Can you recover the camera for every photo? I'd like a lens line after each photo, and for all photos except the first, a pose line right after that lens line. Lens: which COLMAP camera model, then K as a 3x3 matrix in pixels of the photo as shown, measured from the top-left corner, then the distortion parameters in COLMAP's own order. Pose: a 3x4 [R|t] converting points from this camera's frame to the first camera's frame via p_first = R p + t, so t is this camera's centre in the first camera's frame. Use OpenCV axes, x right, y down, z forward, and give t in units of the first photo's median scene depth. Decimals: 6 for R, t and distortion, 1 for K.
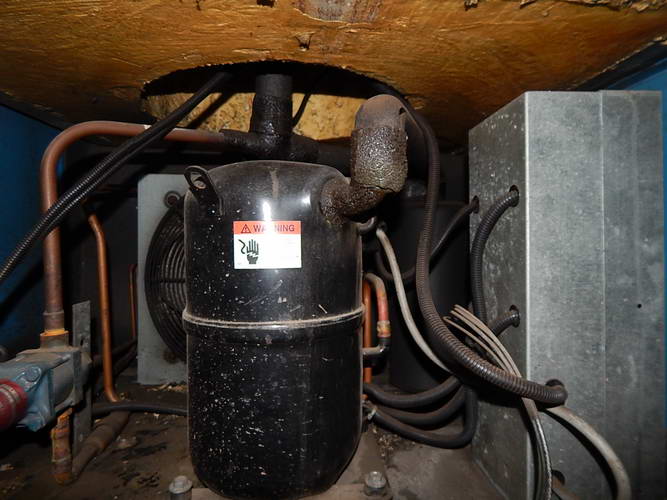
lens RADIAL K [[445.0, 0, 333.5], [0, 445.0, 250.0], [0, 0, 1]] dist [-0.002301, -0.000612]
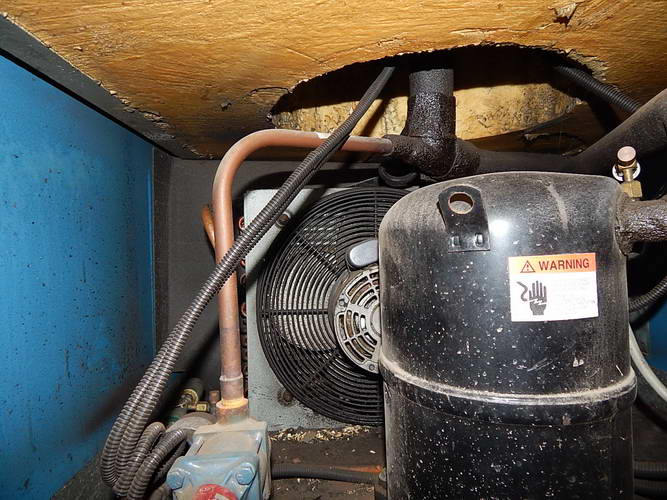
lens RADIAL K [[445.0, 0, 333.5], [0, 445.0, 250.0], [0, 0, 1]] dist [-0.002301, -0.000612]
pose [[0.999256, -0.029760, -0.024514, -0.483166], [0.029427, 0.999471, -0.013836, -0.072236], [0.024912, 0.013104, 0.999604, 0.256549]]
